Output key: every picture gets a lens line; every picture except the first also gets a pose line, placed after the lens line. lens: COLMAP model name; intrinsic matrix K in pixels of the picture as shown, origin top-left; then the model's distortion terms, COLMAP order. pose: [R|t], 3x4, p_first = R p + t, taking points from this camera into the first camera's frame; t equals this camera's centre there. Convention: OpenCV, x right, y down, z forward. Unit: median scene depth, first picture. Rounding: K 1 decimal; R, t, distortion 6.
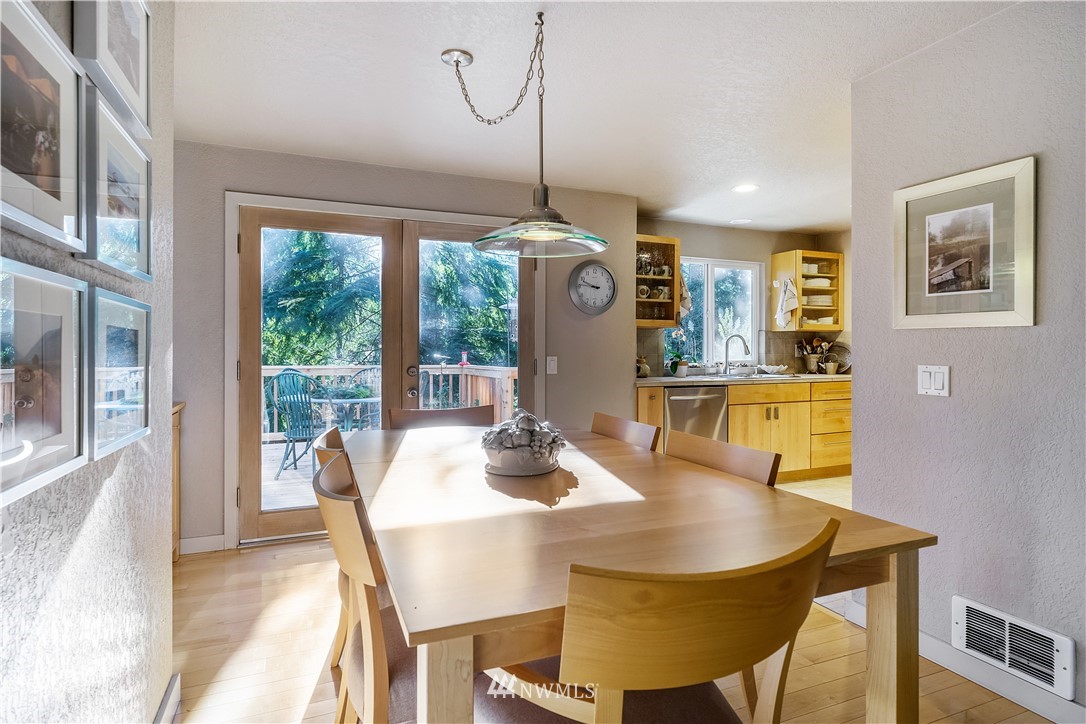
lens RADIAL K [[557.7, 0, 535.7], [0, 557.7, 348.9], [0, 0, 1]] dist [-0.001871, -0.000580]
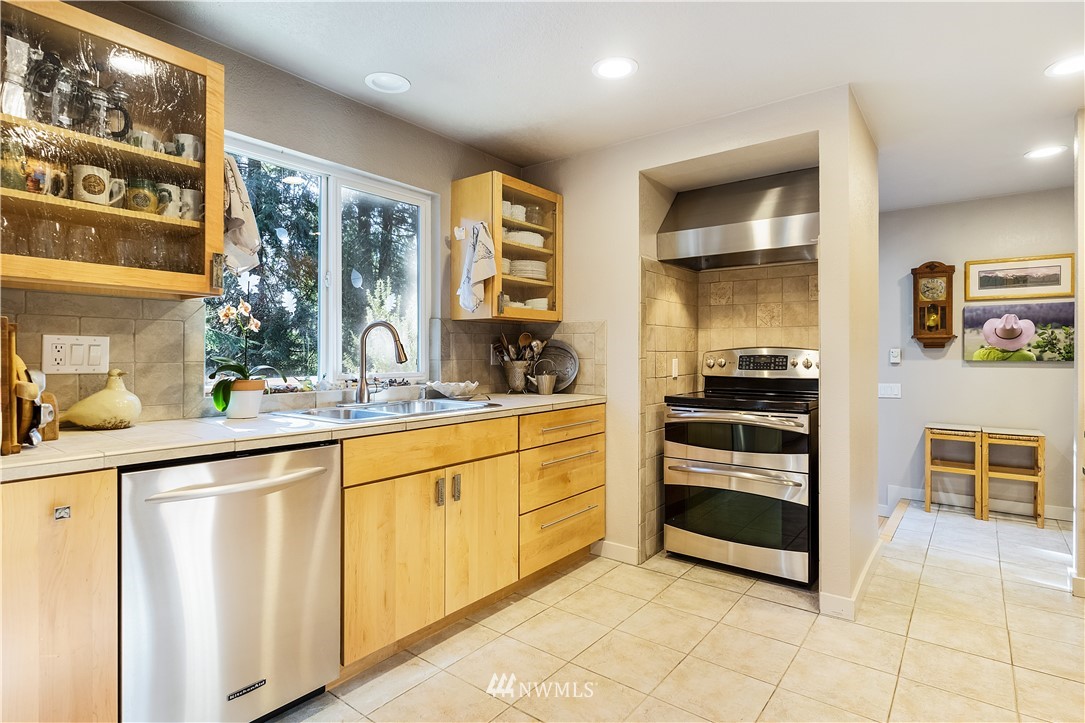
lens RADIAL K [[557.2, 0, 535.2], [0, 557.2, 348.4], [0, 0, 1]] dist [-0.001871, -0.000580]
pose [[0.866180, 0.003745, 0.499717, 0.225039], [0.000612, 0.999963, -0.008556, 0.001949], [-0.499731, 0.007717, 0.866146, 0.494443]]
